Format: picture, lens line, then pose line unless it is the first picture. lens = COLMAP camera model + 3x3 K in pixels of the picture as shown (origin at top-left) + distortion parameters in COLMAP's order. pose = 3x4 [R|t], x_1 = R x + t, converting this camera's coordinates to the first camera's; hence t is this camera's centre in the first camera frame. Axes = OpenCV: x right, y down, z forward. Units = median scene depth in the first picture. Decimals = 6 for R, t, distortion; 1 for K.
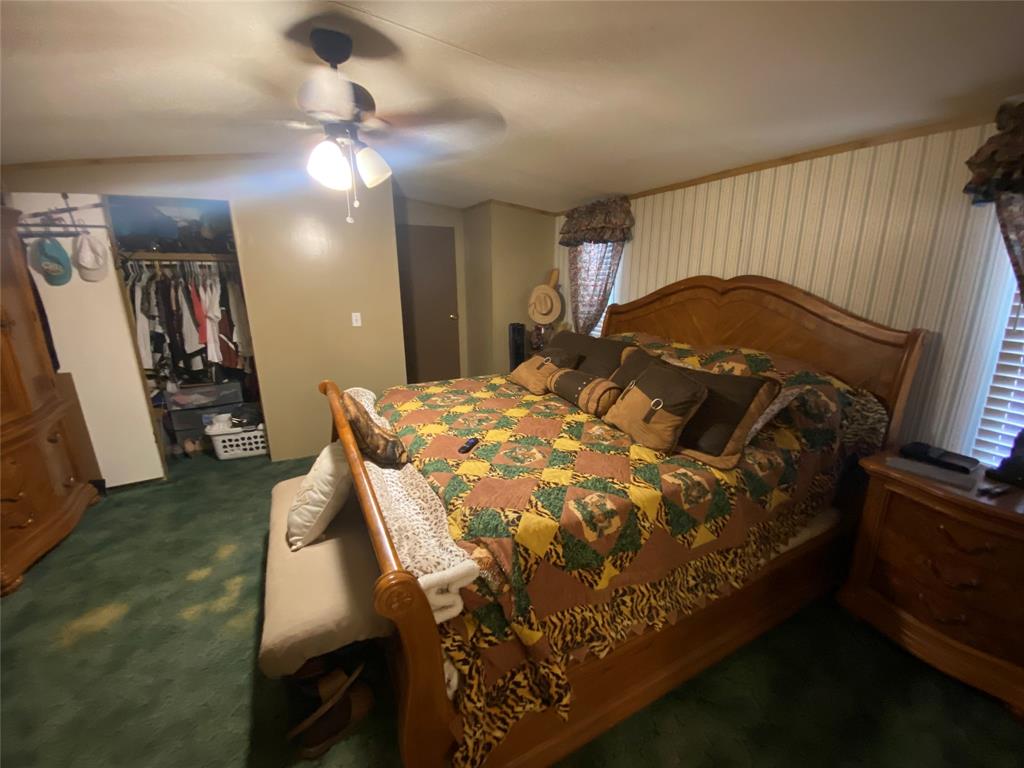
lens RADIAL K [[411.5, 0, 512.0], [0, 411.5, 384.0], [0, 0, 1]] dist [0.022133, -0.000151]
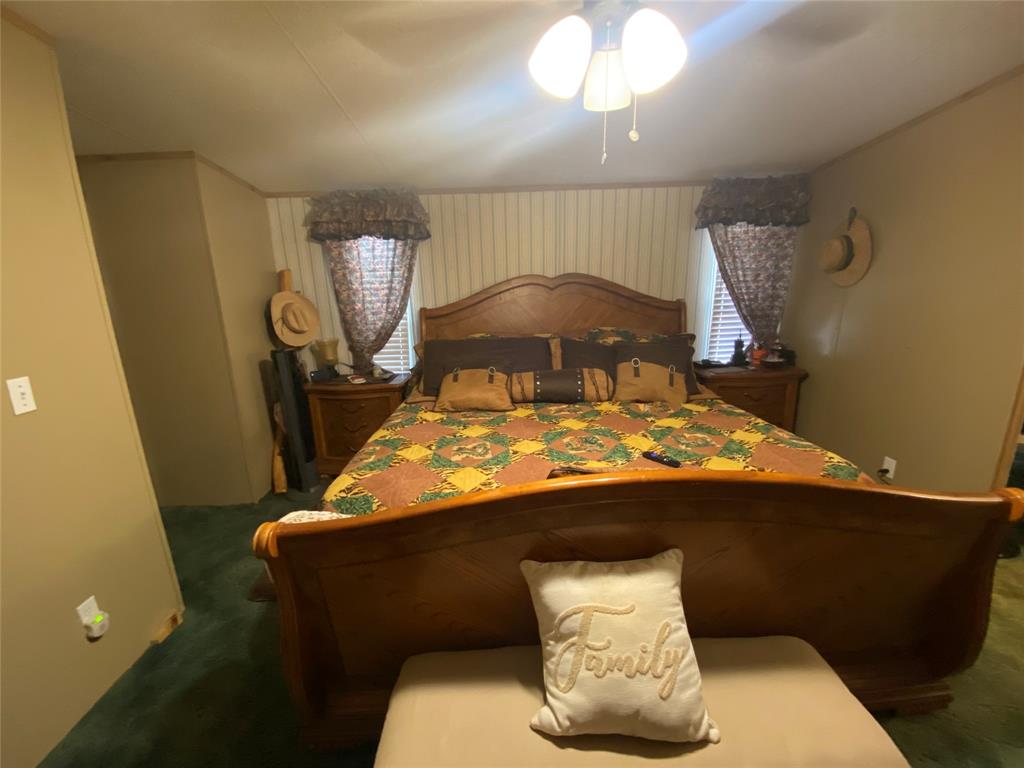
lens RADIAL K [[411.5, 0, 512.0], [0, 411.5, 384.0], [0, 0, 1]] dist [0.022133, -0.000151]
pose [[0.450471, -0.231404, 0.862281, -0.696432], [0.258085, 0.958343, 0.122355, -0.136301], [-0.854674, 0.167424, 0.491427, 0.599686]]
